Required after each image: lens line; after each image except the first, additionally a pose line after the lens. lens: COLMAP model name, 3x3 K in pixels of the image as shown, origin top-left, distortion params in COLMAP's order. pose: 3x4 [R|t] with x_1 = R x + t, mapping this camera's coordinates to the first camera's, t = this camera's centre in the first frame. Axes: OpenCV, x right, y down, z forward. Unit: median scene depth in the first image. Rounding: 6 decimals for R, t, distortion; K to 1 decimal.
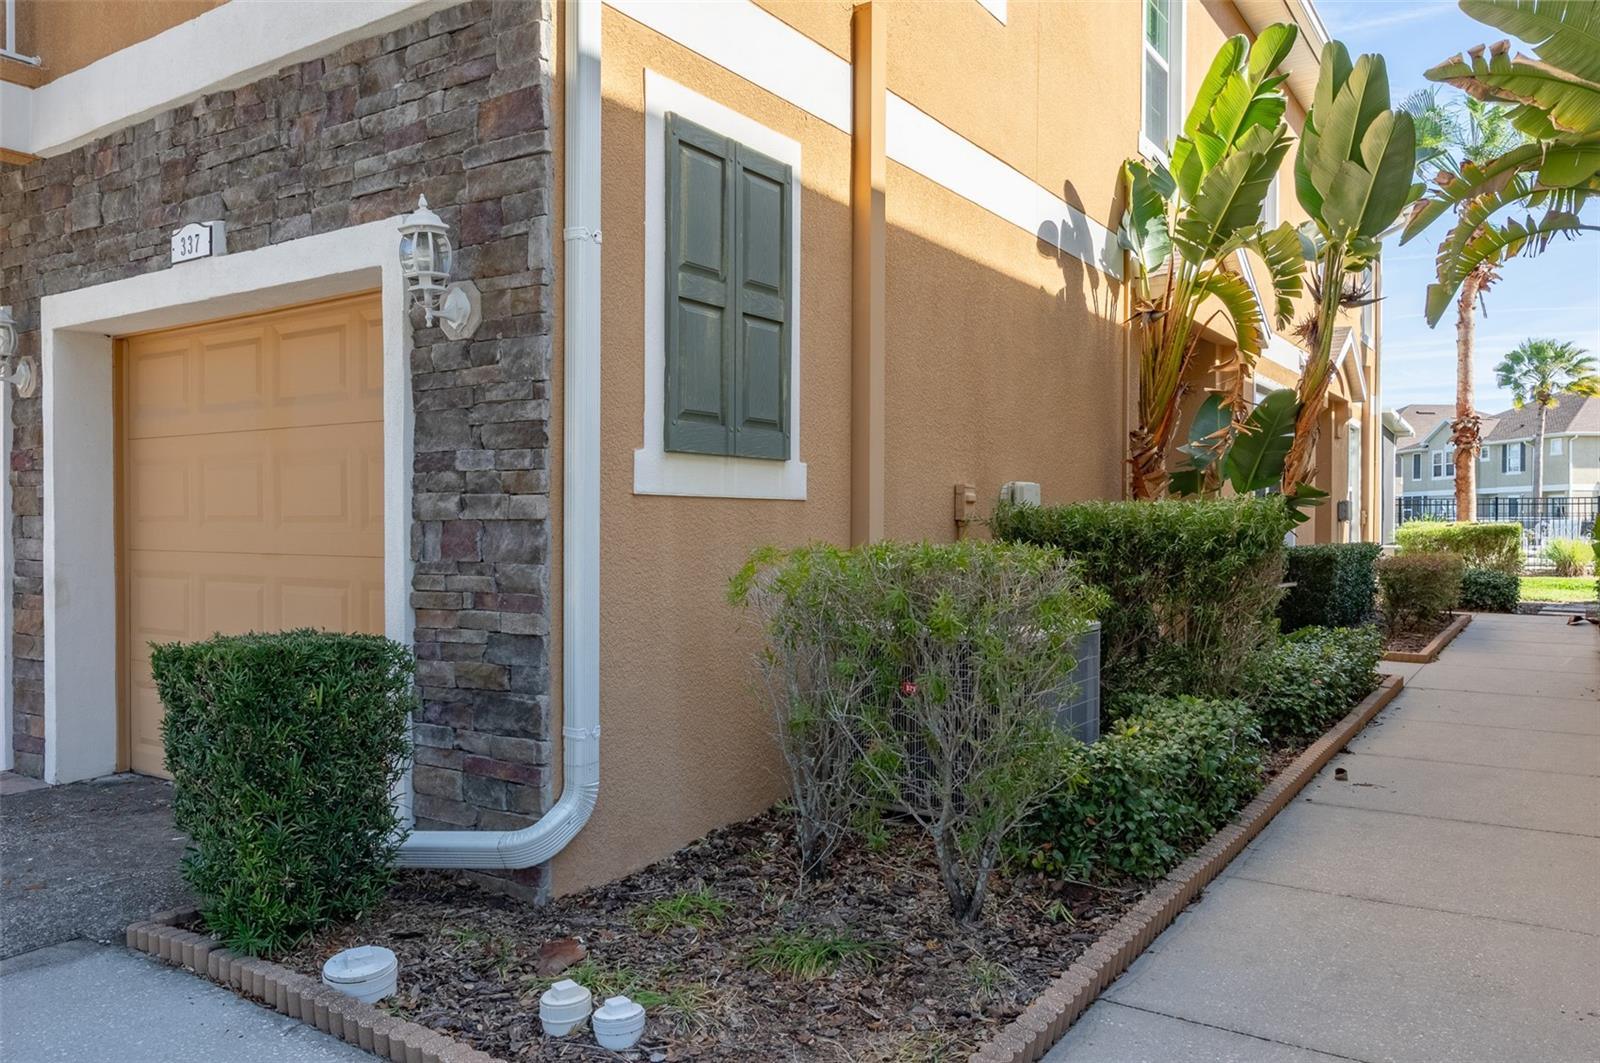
lens RADIAL K [[1152.8, 0, 801.0], [0, 1152.8, 556.6], [0, 0, 1]] dist [-0.000672, 0.000727]
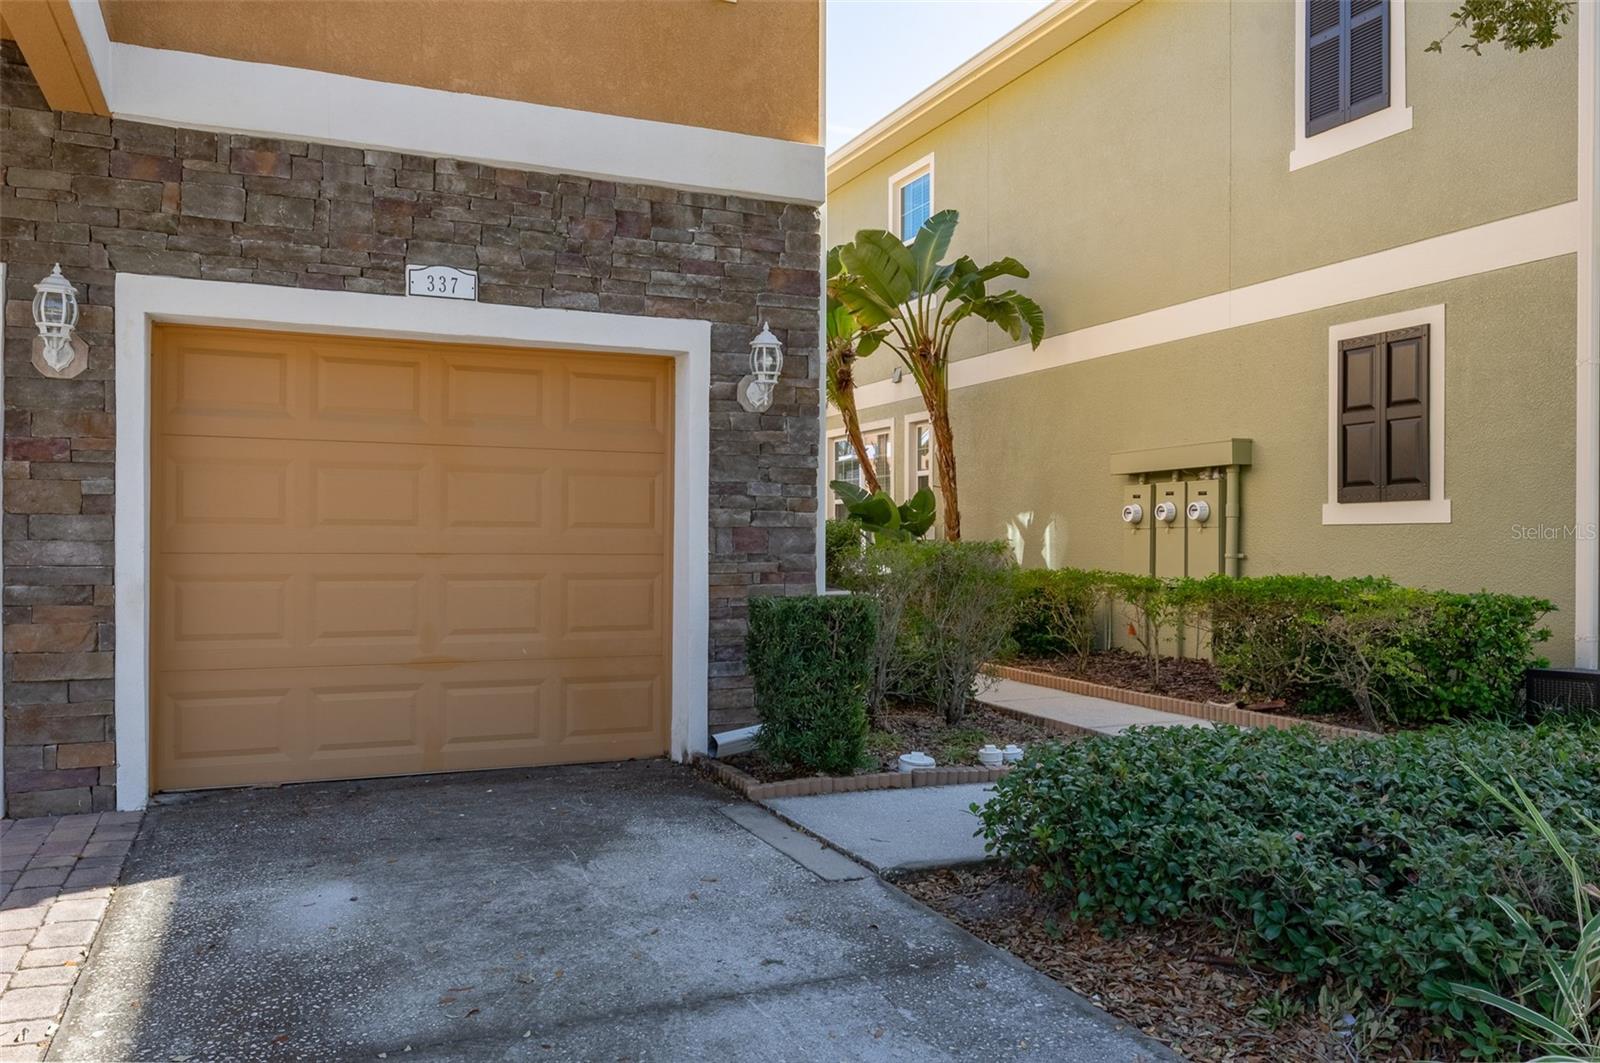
lens RADIAL K [[1208.1, 0, 802.3], [0, 1208.1, 550.4], [0, 0, 1]] dist [0.003361, -0.000846]
pose [[0.536888, -0.014775, 0.843524, -1.621254], [0.015722, 0.999848, 0.007506, -0.011005], [-0.843507, 0.009232, 0.537039, 0.061863]]
